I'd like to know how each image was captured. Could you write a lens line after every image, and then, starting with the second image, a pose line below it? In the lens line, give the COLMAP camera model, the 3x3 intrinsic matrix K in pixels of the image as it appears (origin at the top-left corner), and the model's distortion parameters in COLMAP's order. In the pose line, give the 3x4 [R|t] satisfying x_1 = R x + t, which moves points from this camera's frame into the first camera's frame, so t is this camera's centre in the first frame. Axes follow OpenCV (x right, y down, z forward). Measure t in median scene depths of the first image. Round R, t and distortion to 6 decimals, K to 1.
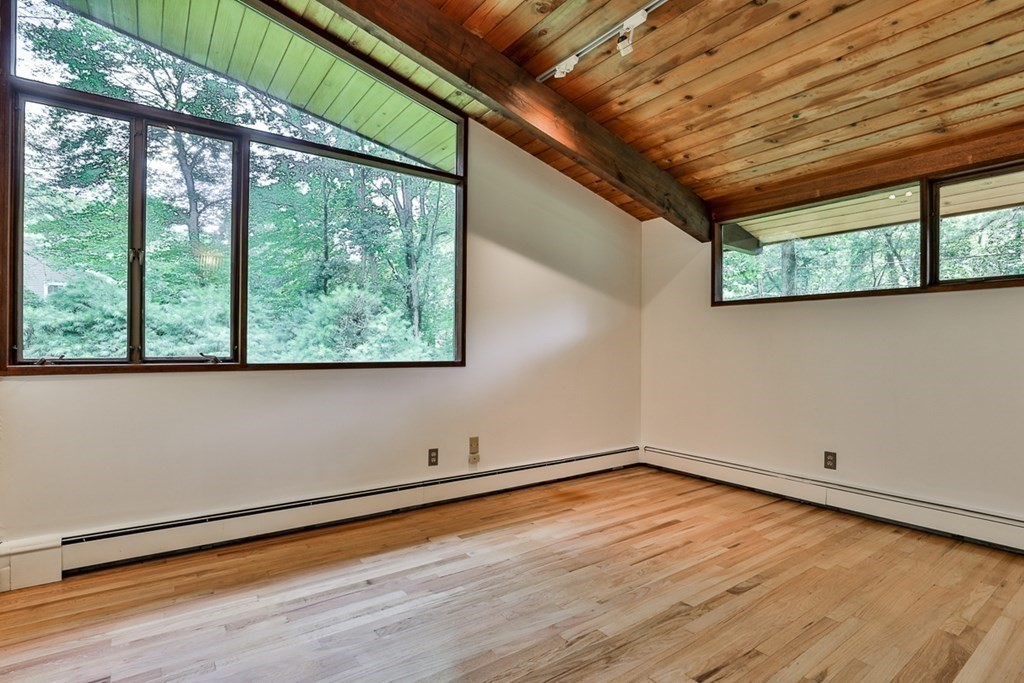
lens RADIAL K [[477.3, 0, 509.2], [0, 477.3, 347.6], [0, 0, 1]] dist [-0.034074, 0.005640]
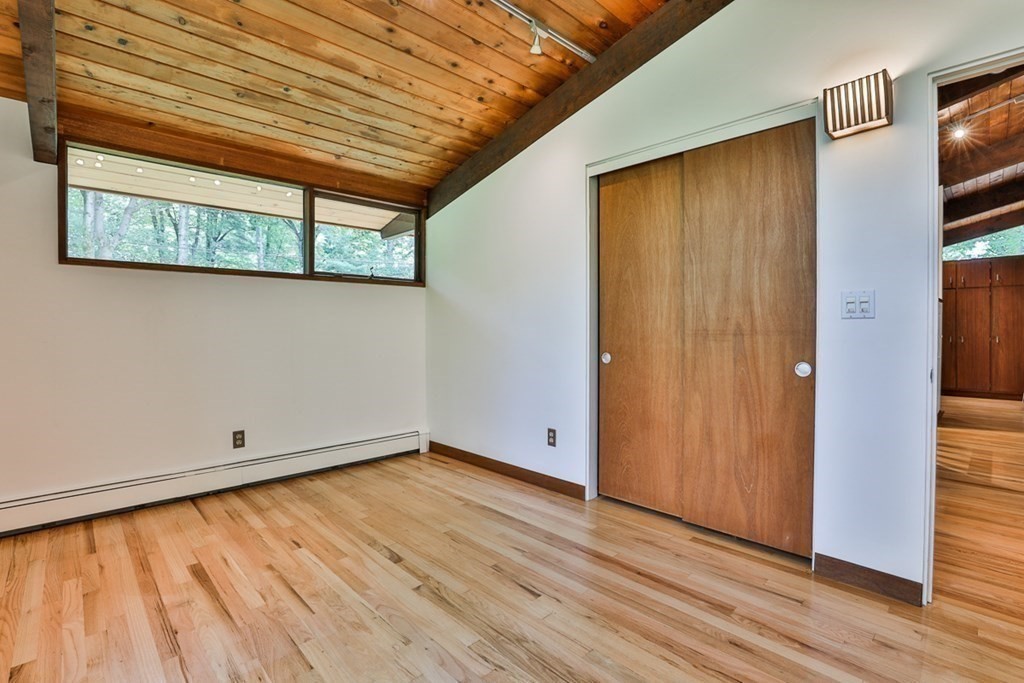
lens RADIAL K [[477.3, 0, 514.5], [0, 477.3, 331.9], [0, 0, 1]] dist [-0.034074, 0.005640]
pose [[-0.118643, -0.016359, 0.992802, -0.439675], [0.000049, 0.999864, 0.016481, -0.001996], [-0.992937, 0.002004, -0.118626, 0.652766]]
